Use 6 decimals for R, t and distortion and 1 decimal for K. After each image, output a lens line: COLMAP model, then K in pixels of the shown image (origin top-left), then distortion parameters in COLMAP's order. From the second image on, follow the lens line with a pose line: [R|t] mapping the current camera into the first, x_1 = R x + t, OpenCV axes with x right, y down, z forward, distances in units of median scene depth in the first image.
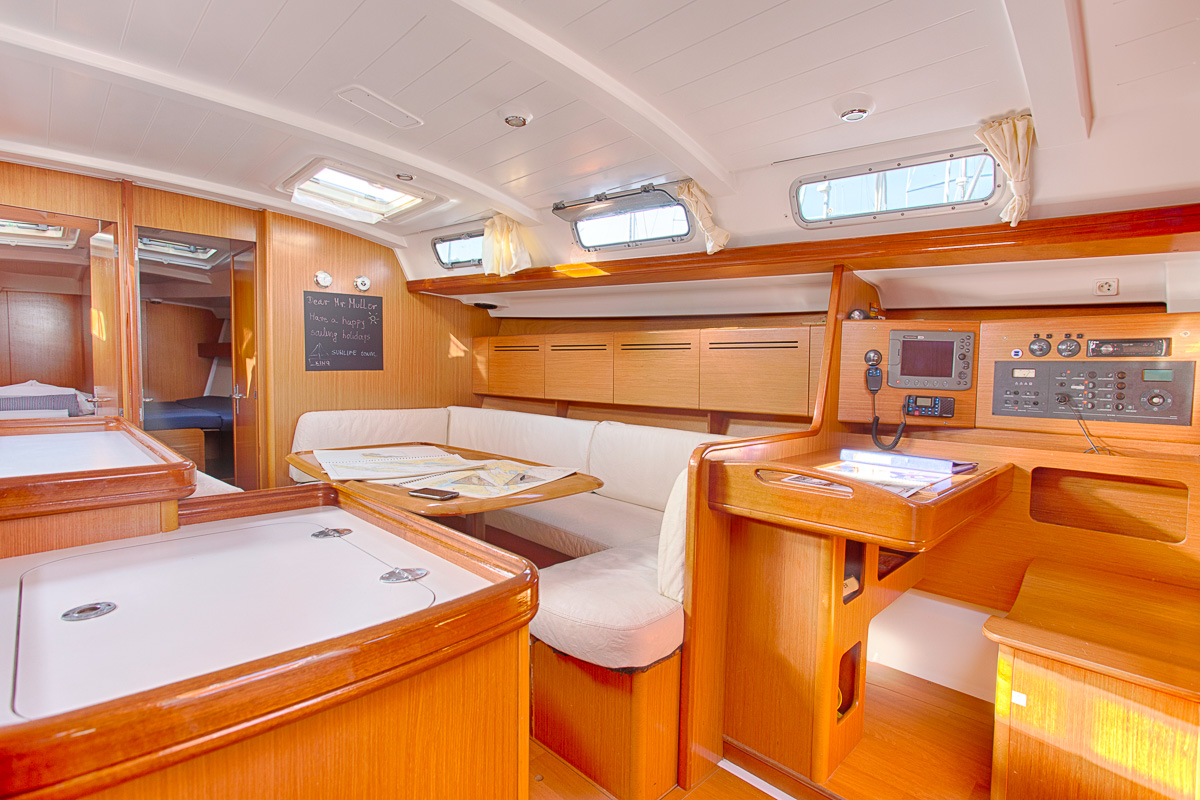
lens RADIAL K [[583.7, 0, 601.6], [0, 583.7, 398.1], [0, 0, 1]] dist [-0.057040, 0.039406]
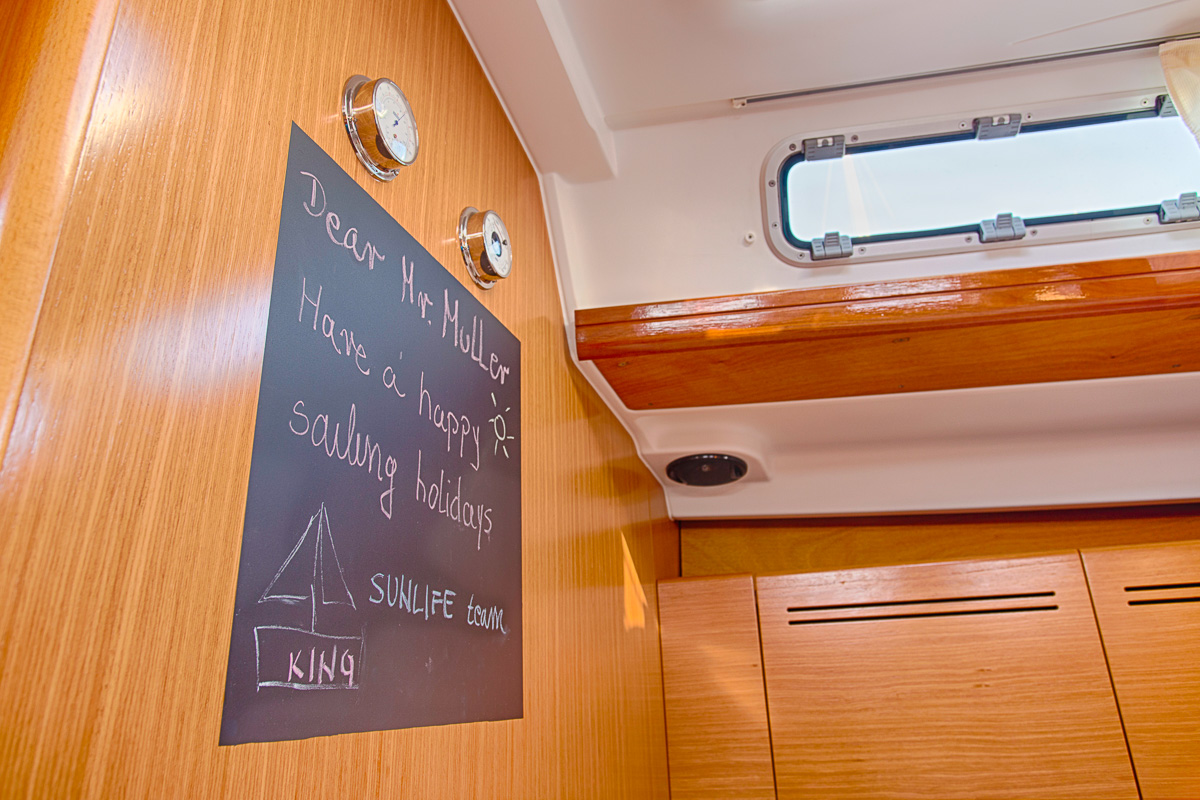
lens RADIAL K [[816.5, 0, 600.0], [0, 816.5, 400.0], [0, 0, 1]] dist [0.002638, 0.003070]
pose [[0.887227, 0.117457, 0.446129, -0.498446], [0.075158, 0.917324, -0.390983, -0.039475], [-0.455169, 0.380421, 0.805047, 0.784025]]
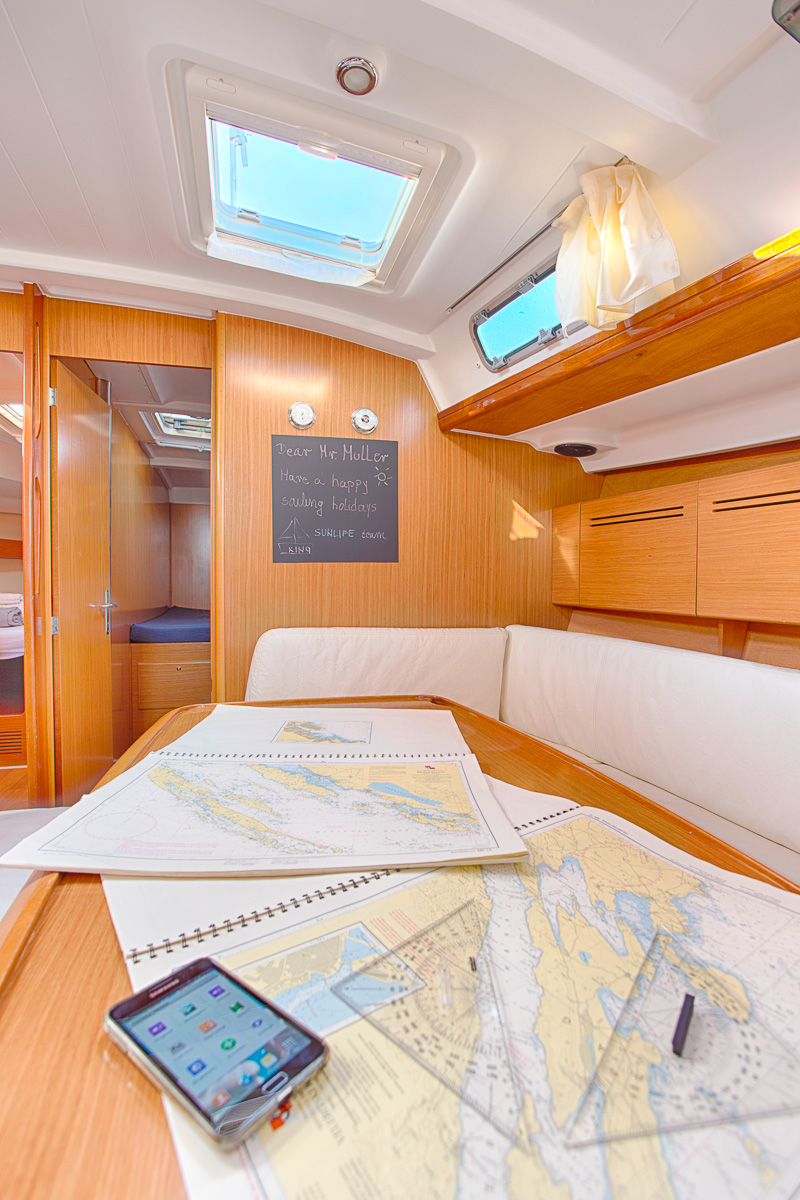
lens RADIAL K [[583.7, 0, 395.5], [0, 583.7, 598.1], [0, 0, 1]] dist [-0.057040, 0.039406]
pose [[0.866951, 0.008038, -0.498329, -0.079695], [-0.020437, 0.999602, -0.019431, 0.000794], [0.497975, 0.027030, 0.866770, 0.493694]]
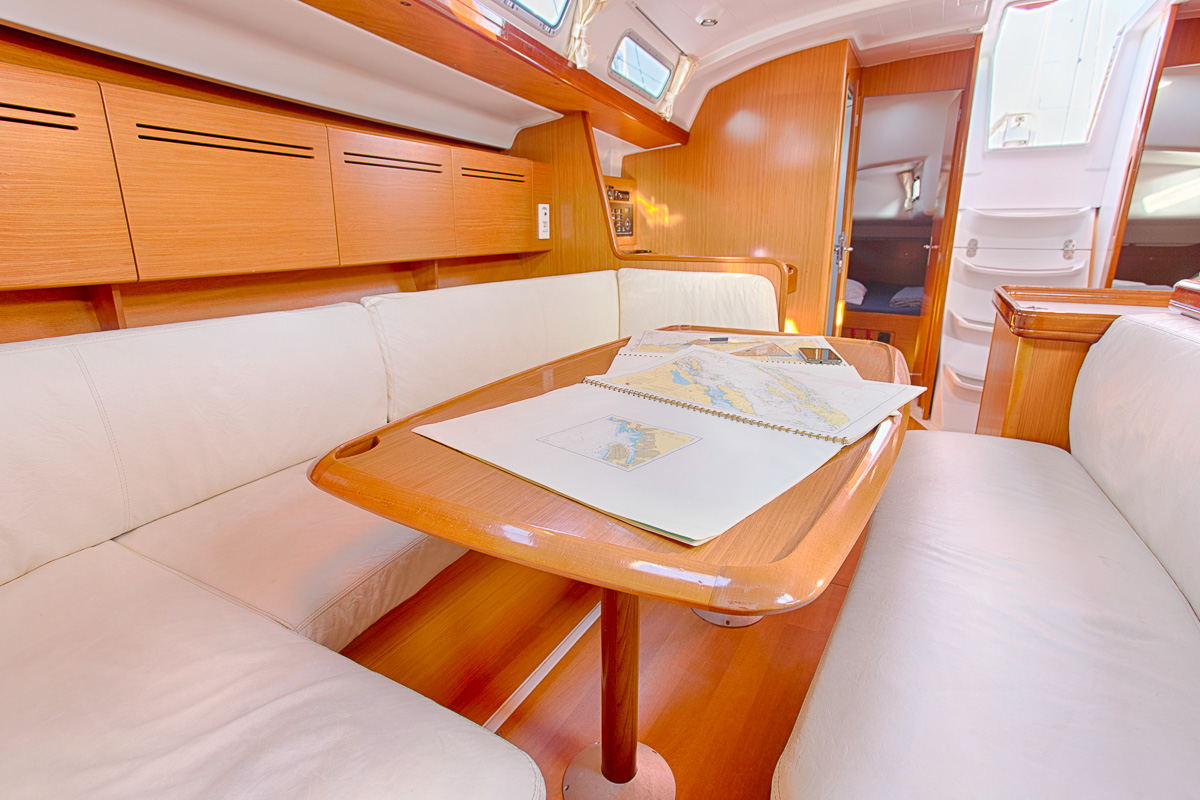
lens RADIAL K [[609.8, 0, 600.2], [0, 609.8, 396.6], [0, 0, 1]] dist [-0.059587, 0.036794]
pose [[-0.280510, -0.270298, 0.921007, -0.548036], [0.047366, 0.954464, 0.294543, -0.025923], [-0.958682, 0.126246, -0.254934, 0.862587]]
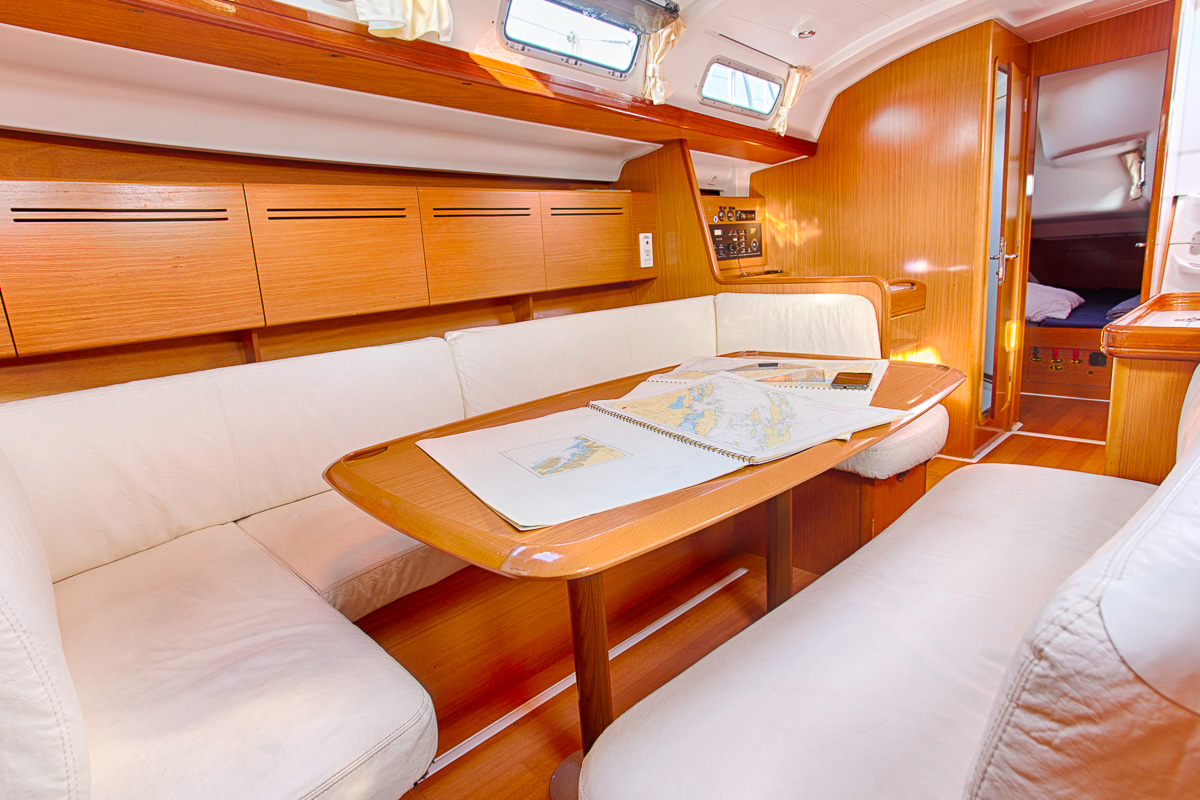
lens RADIAL K [[669.0, 0, 597.1], [0, 669.0, 394.7], [0, 0, 1]] dist [-0.060214, 0.040826]
pose [[0.021705, -0.223225, 0.974525, -0.637438], [0.120970, 0.968179, 0.219077, -0.030206], [-0.992419, 0.113133, 0.048018, 0.745623]]
